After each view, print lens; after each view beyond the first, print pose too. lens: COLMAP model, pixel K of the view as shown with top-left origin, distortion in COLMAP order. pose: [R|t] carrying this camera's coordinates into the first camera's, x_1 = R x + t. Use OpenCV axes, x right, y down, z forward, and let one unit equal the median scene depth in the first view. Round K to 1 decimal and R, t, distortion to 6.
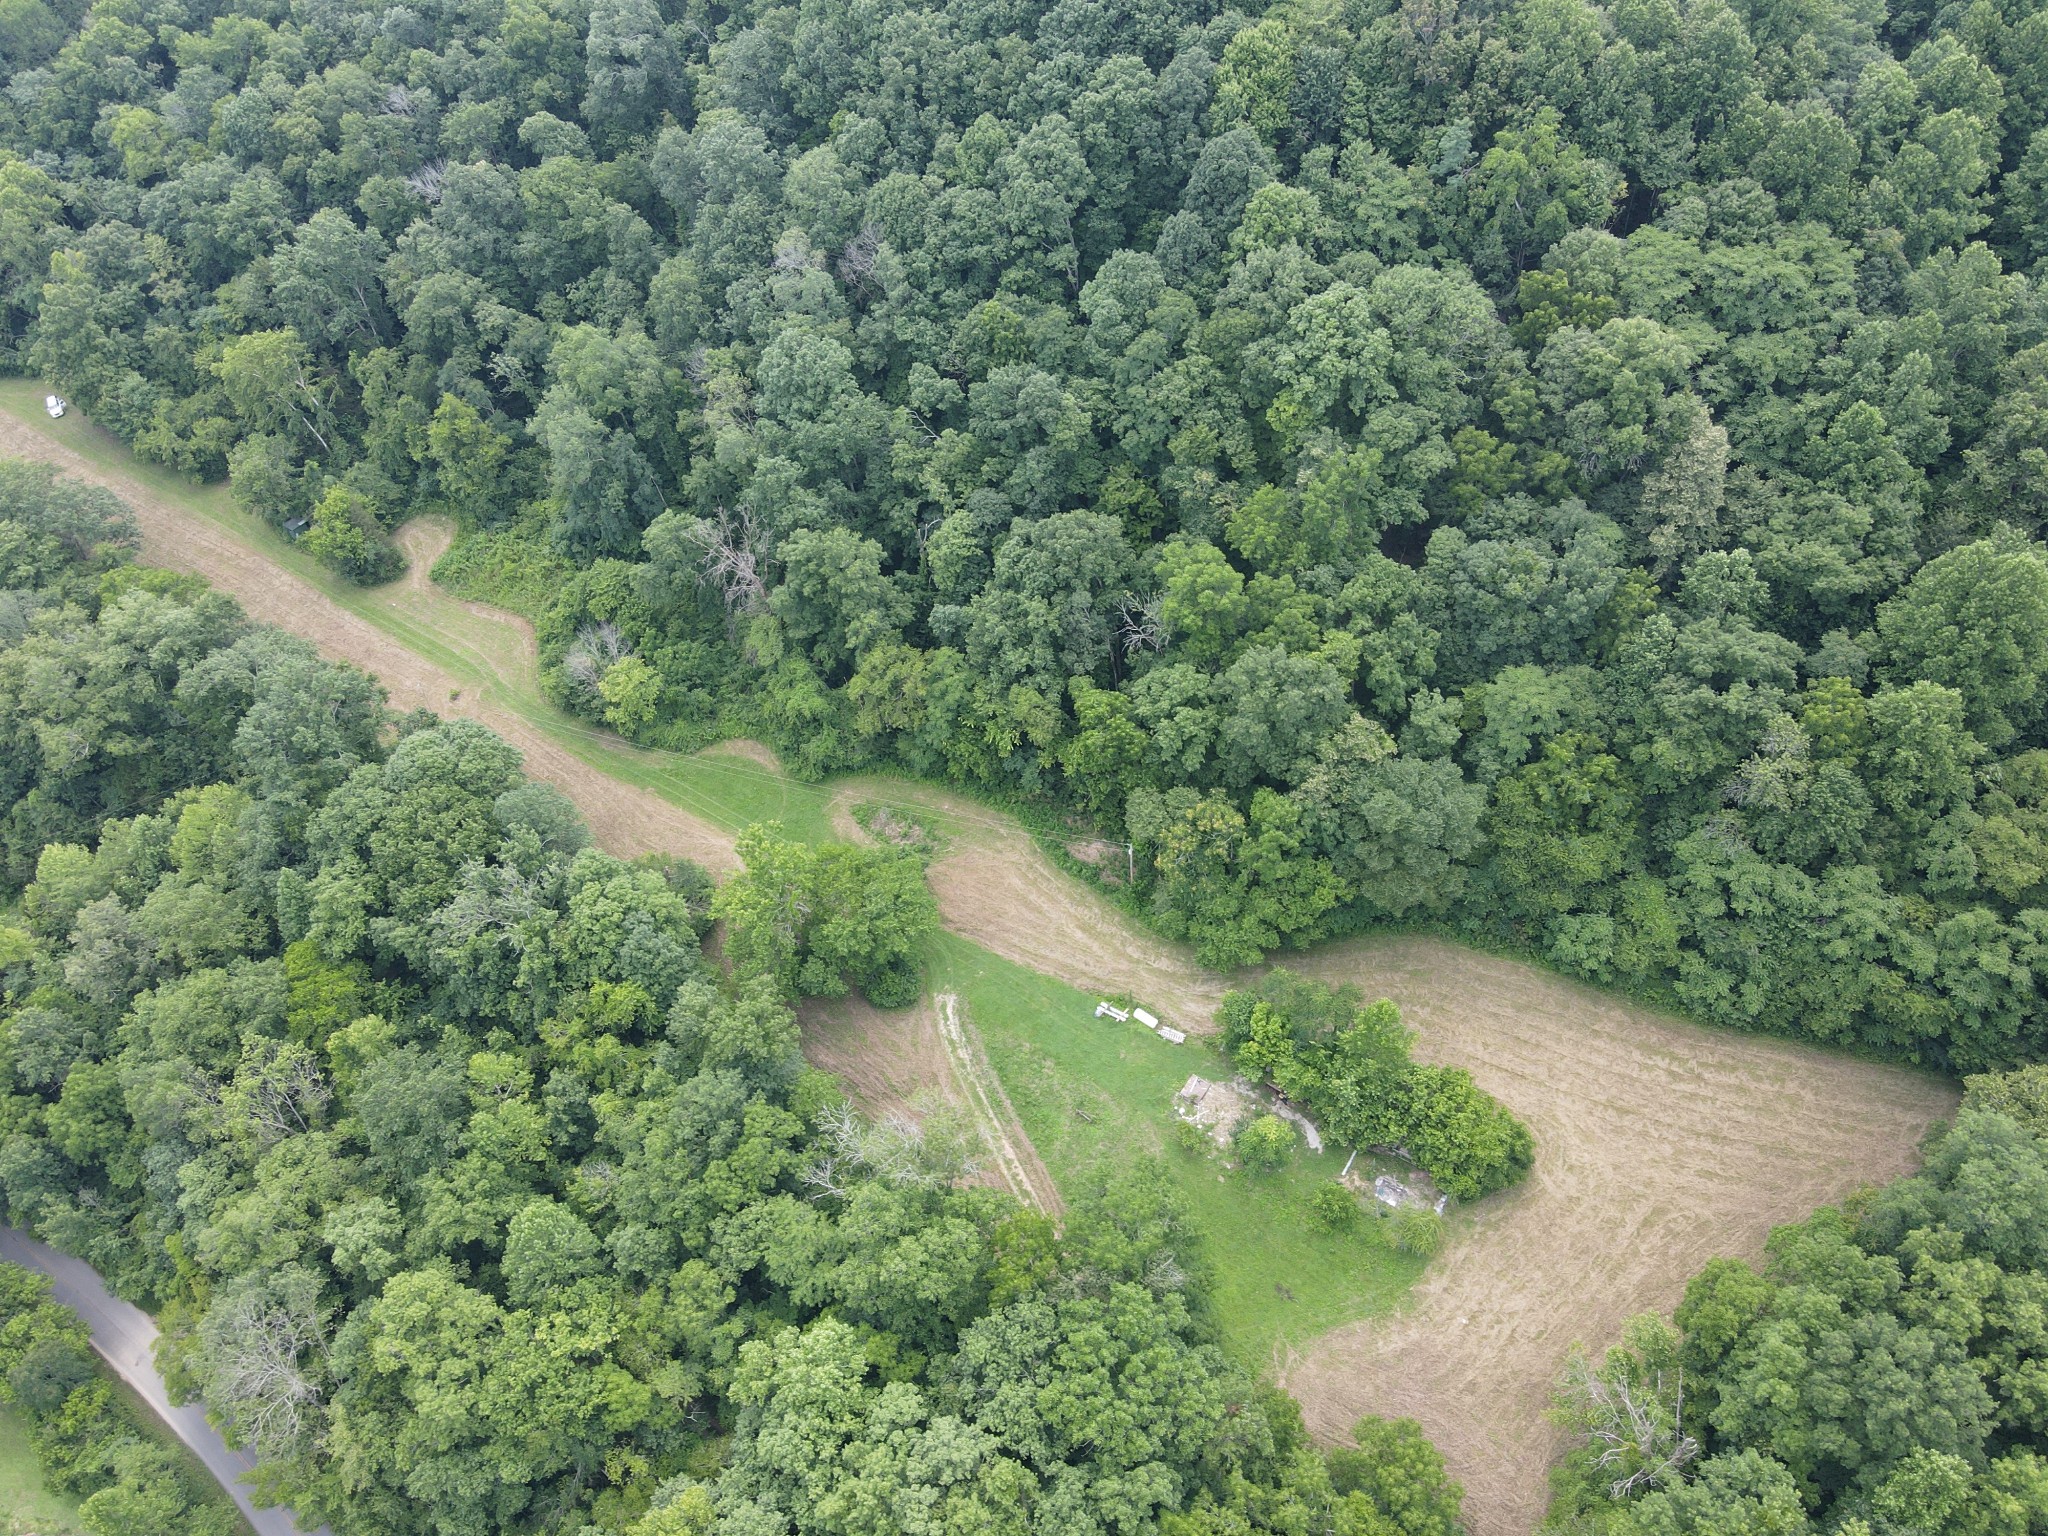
lens RADIAL K [[1503.6, 0, 1025.5], [0, 1503.6, 775.2], [0, 0, 1]] dist [-0.001122, 0.014885]
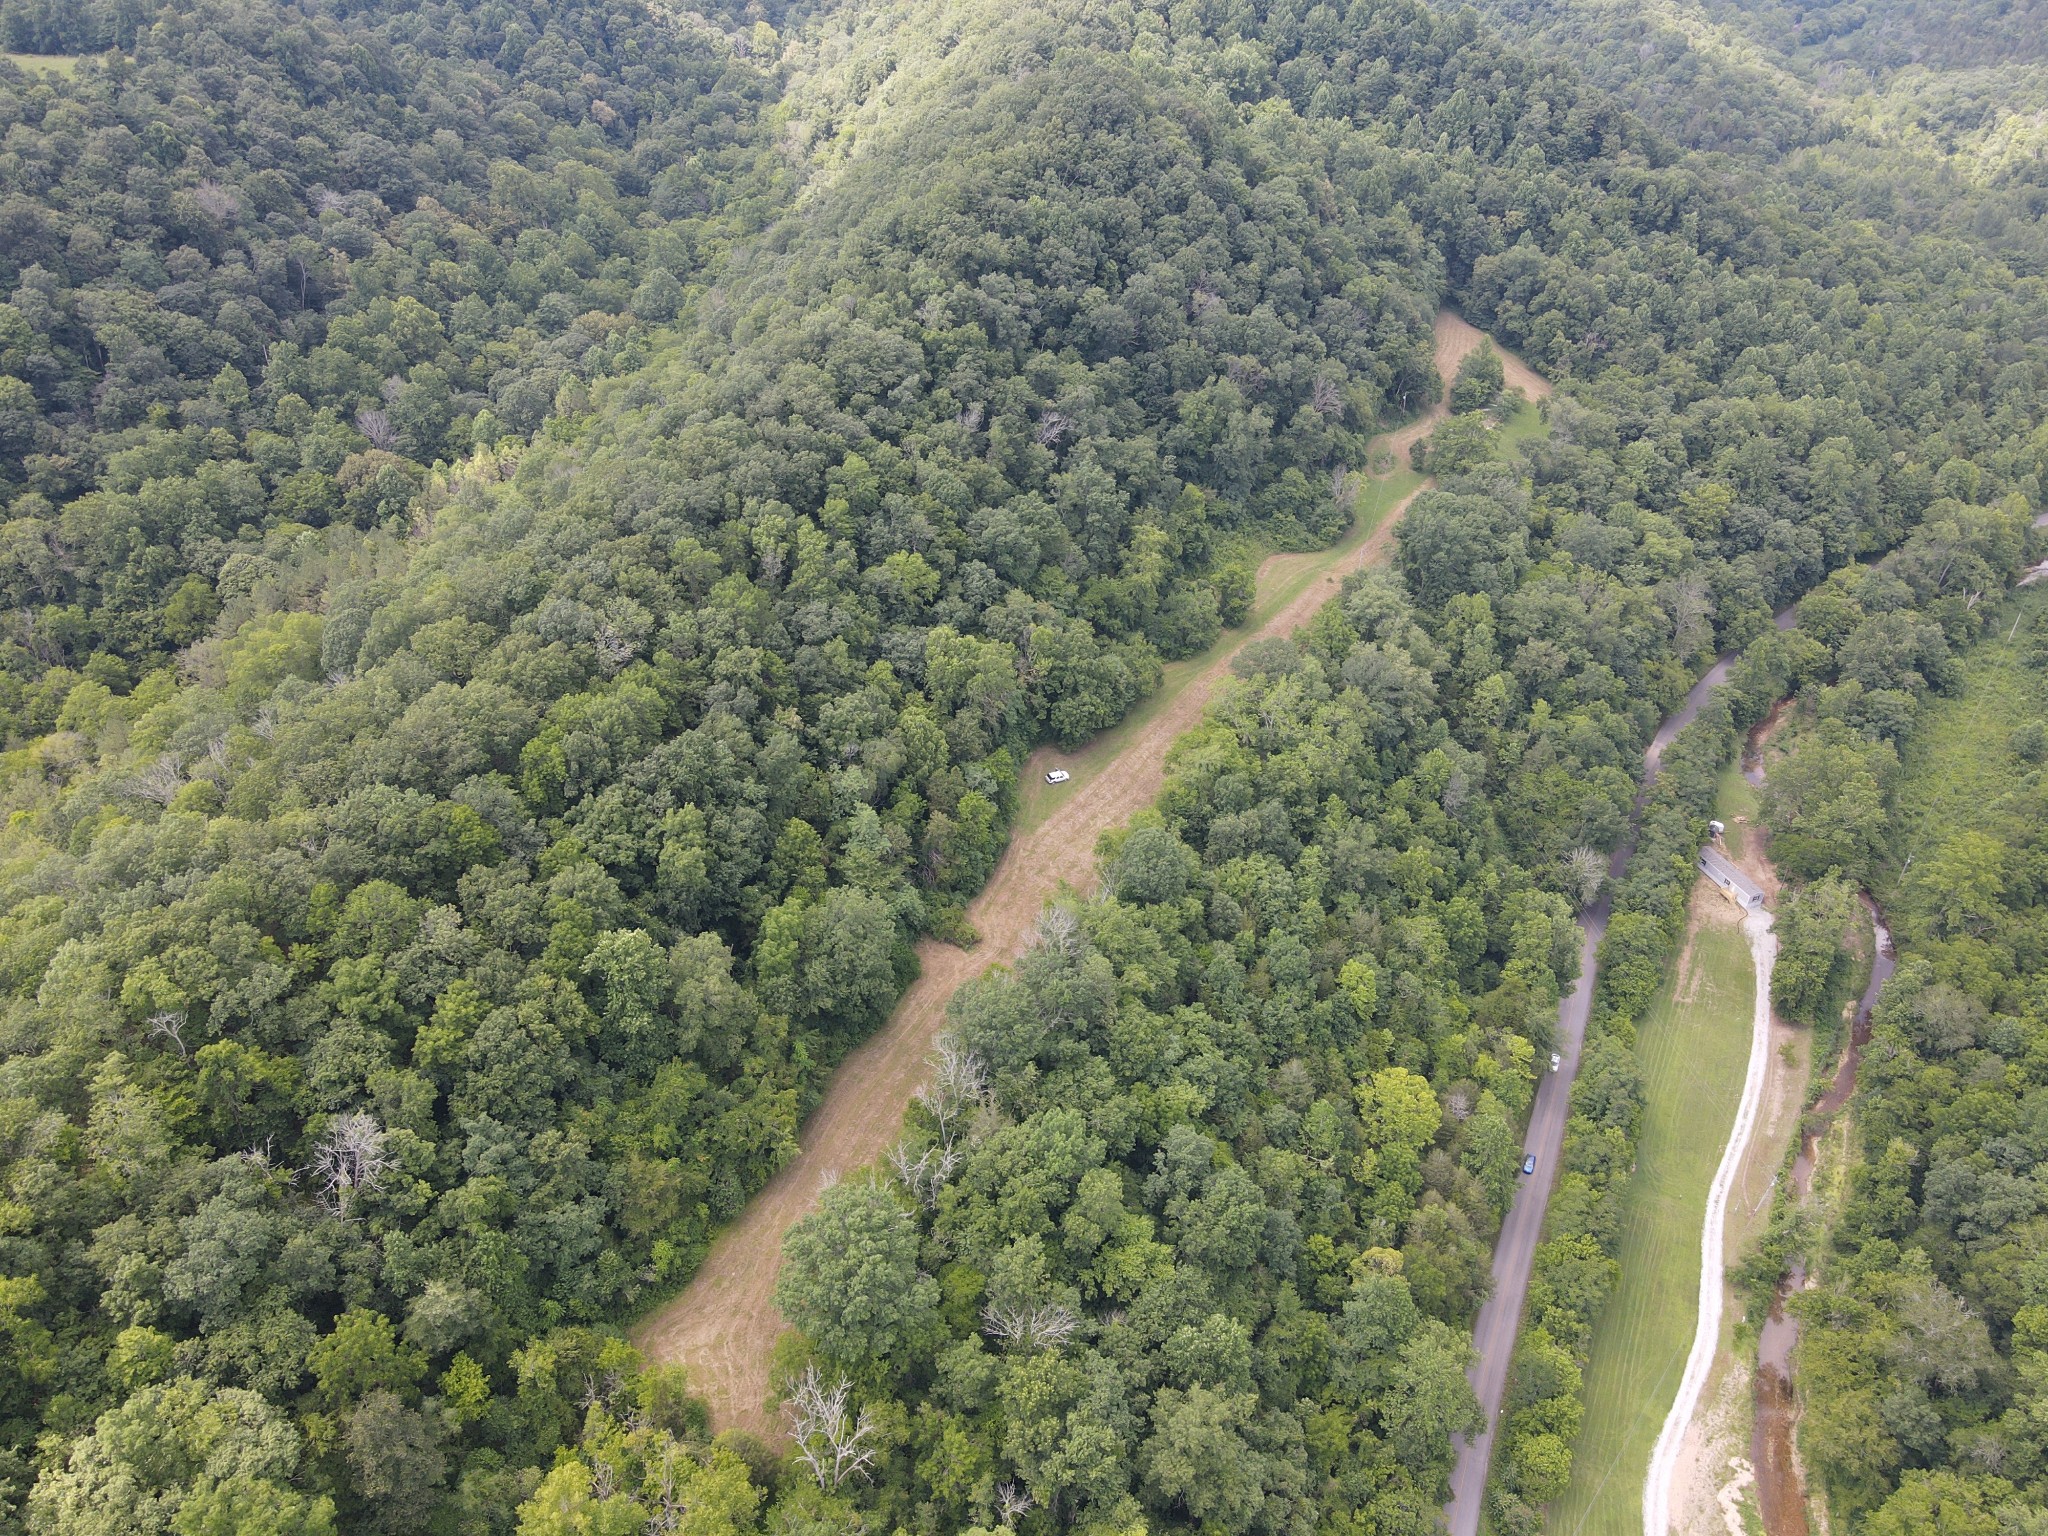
lens RADIAL K [[1503.6, 0, 1025.6], [0, 1503.6, 760.7], [0, 0, 1]] dist [-0.001122, 0.014885]
pose [[-0.036937, -0.548682, 0.835215, -2.431463], [0.718294, 0.566489, 0.403912, -1.116953], [-0.694759, 0.614849, 0.373190, 0.931056]]
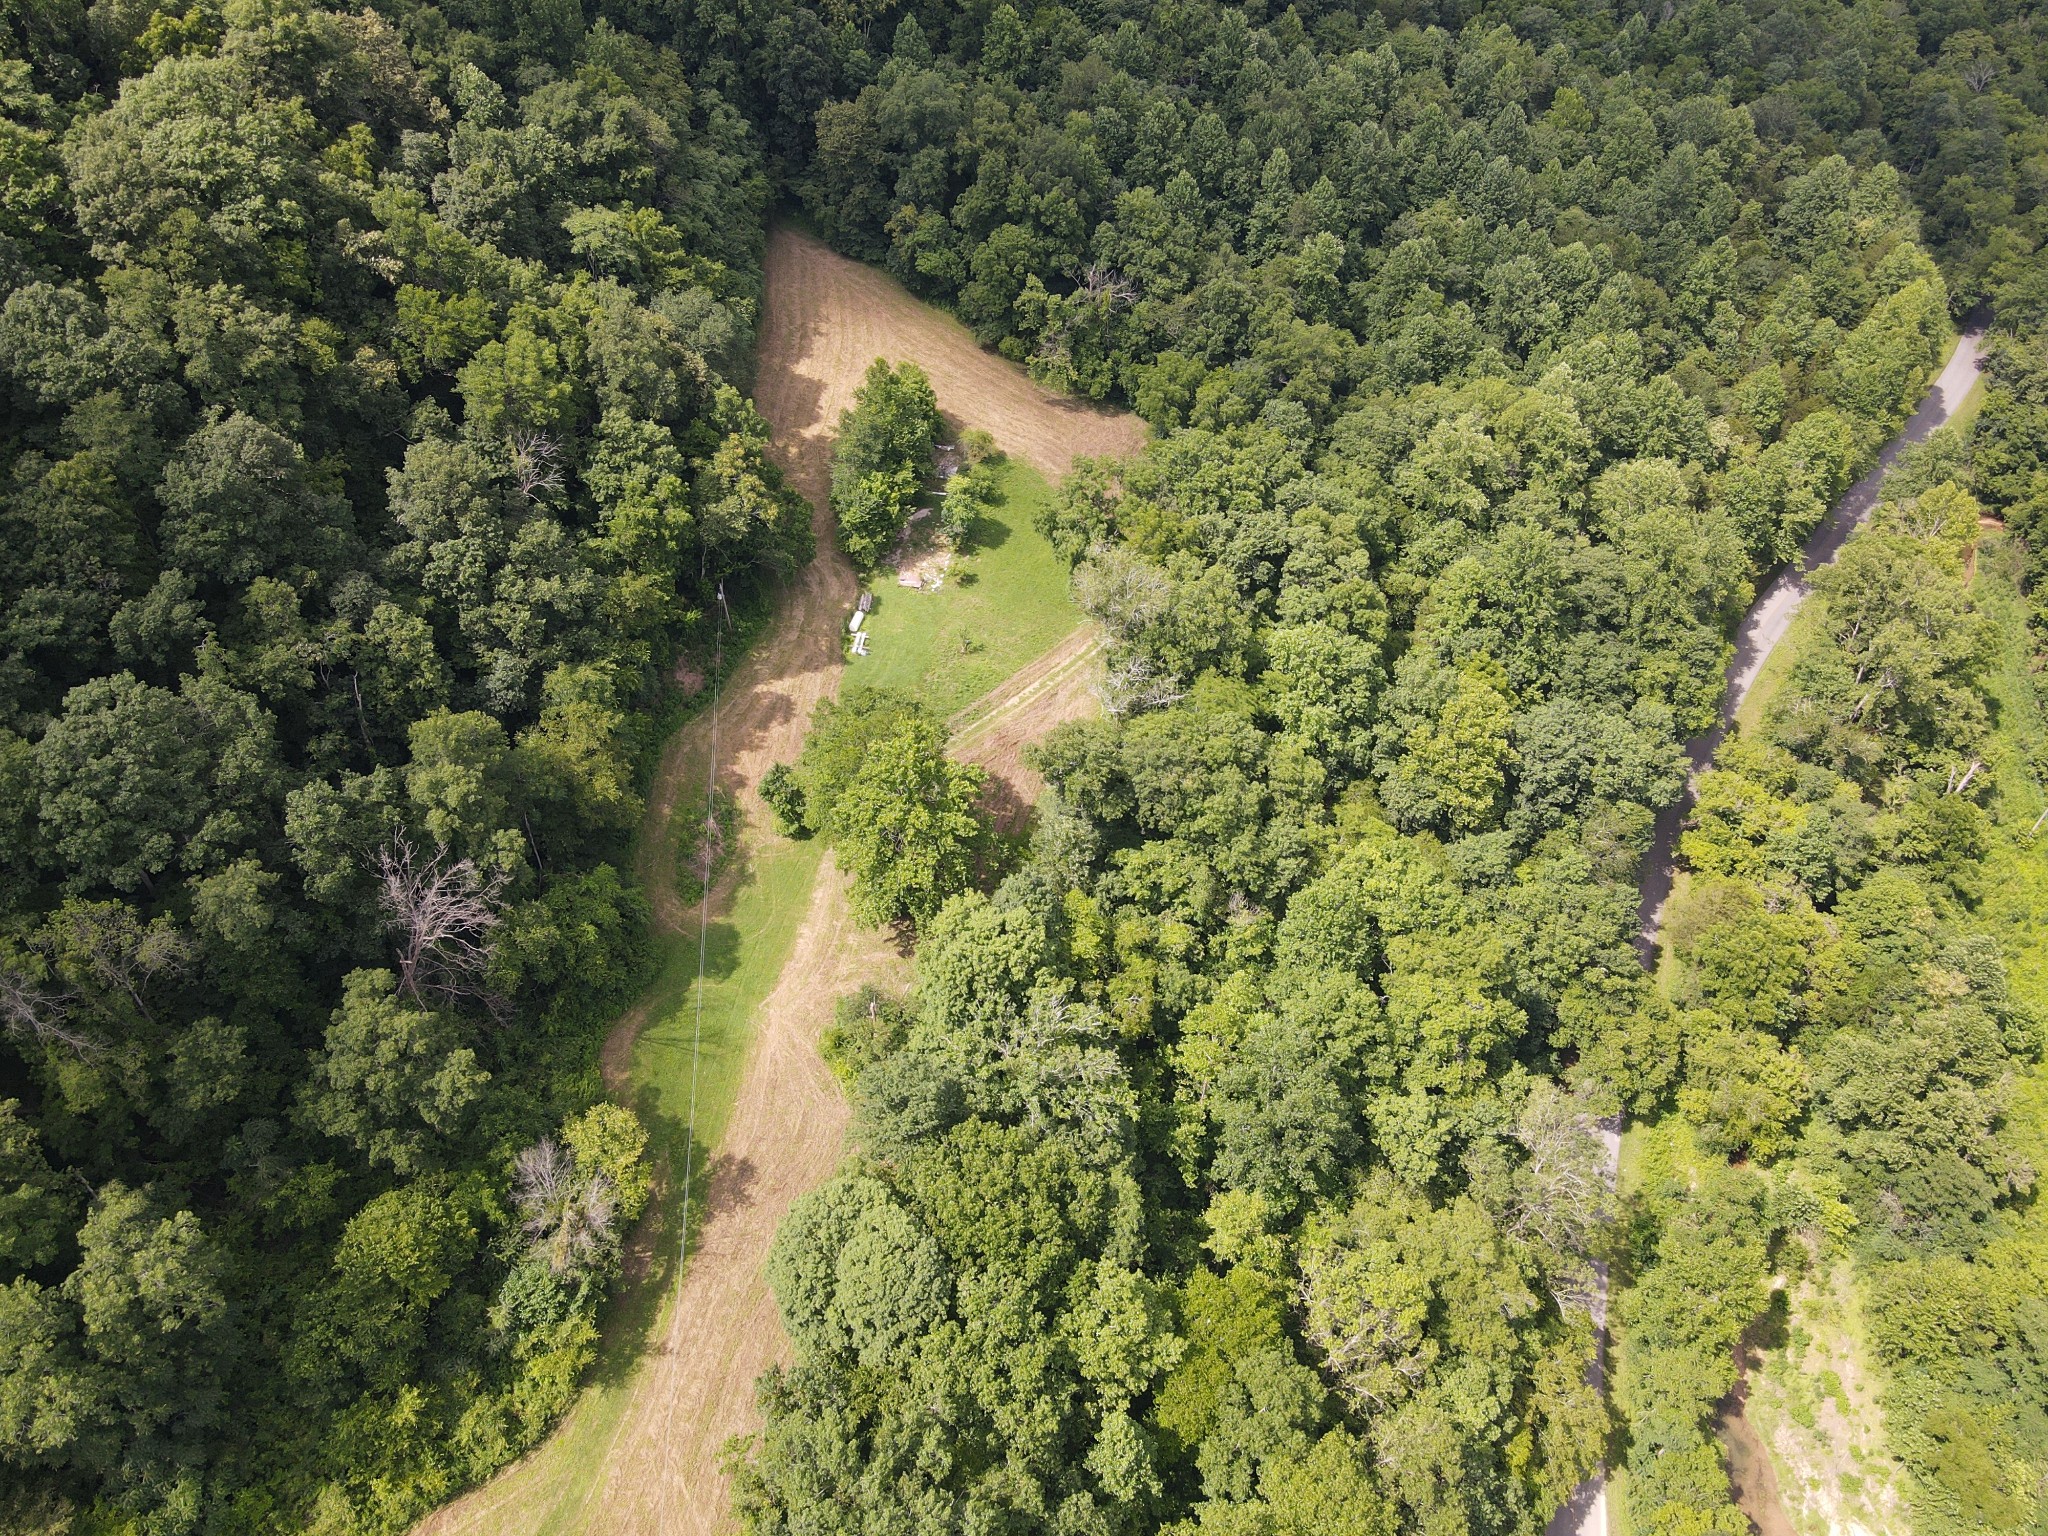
lens RADIAL K [[1503.6, 0, 1020.1], [0, 1503.6, 756.4], [0, 0, 1]] dist [-0.001122, 0.014885]
pose [[-0.412902, -0.645209, 0.642820, -0.744412], [0.668056, 0.265164, 0.695262, -0.495881], [-0.619042, 0.716514, 0.321549, 0.680837]]
